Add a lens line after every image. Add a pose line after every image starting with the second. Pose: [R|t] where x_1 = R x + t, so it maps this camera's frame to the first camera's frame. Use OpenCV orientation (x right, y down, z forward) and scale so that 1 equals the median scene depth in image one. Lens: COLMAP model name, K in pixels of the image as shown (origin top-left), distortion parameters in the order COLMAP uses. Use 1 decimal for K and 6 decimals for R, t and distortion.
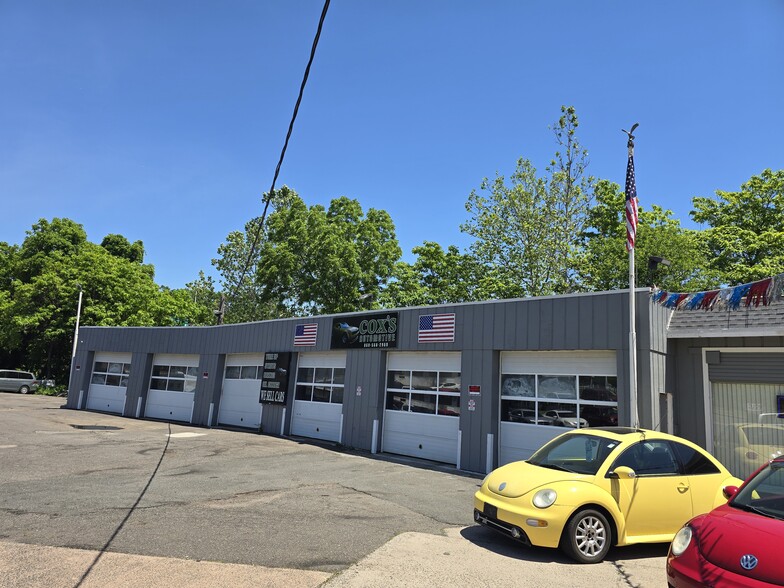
lens RADIAL K [[524.8, 0, 388.0], [0, 524.8, 299.8], [0, 0, 1]] dist [0.073394, -0.068326]
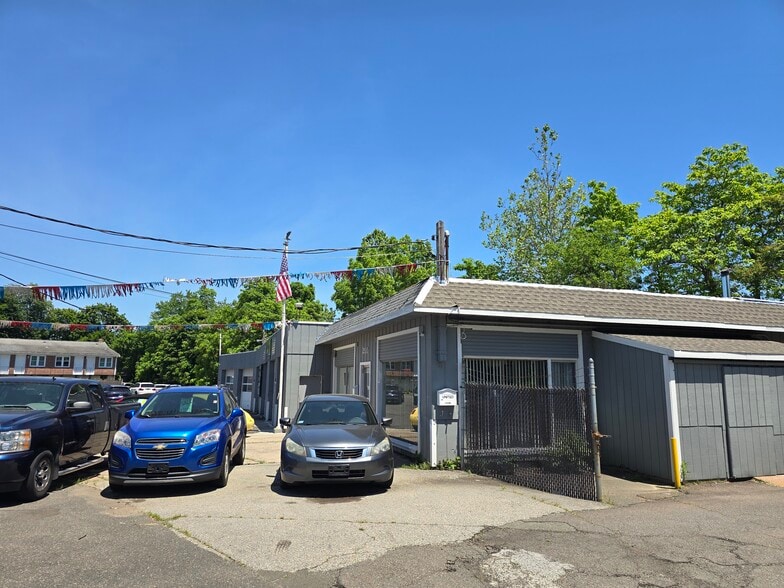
lens RADIAL K [[524.2, 0, 390.6], [0, 524.2, 296.9], [0, 0, 1]] dist [0.077783, -0.075326]
pose [[0.881656, -0.129297, -0.453834, 0.925227], [0.124020, 0.991411, -0.041521, 0.008147], [0.455304, -0.019677, 0.890119, -0.278962]]
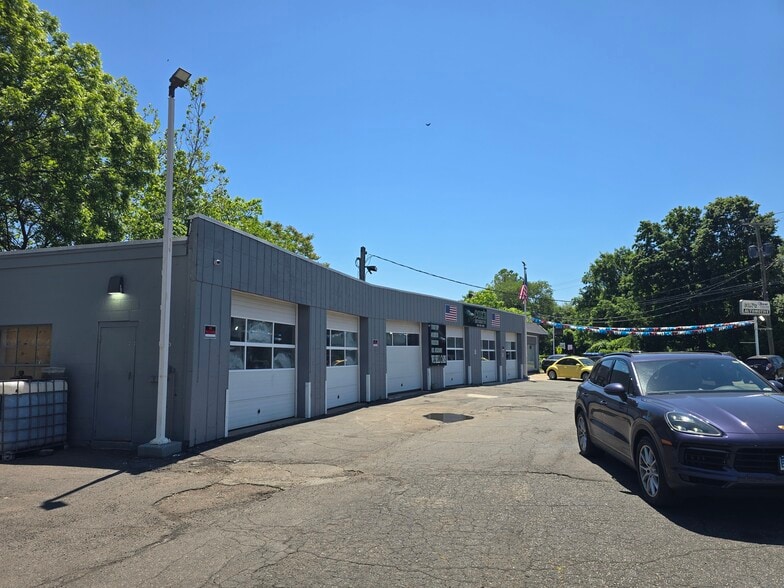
lens RADIAL K [[524.8, 0, 388.0], [0, 524.8, 299.8], [0, 0, 1]] dist [0.073394, -0.068326]
pose [[-0.219857, 0.038577, 0.974769, -1.387784], [-0.180944, 0.980266, -0.079606, 0.163004], [-0.958604, -0.193881, -0.208538, 1.383586]]
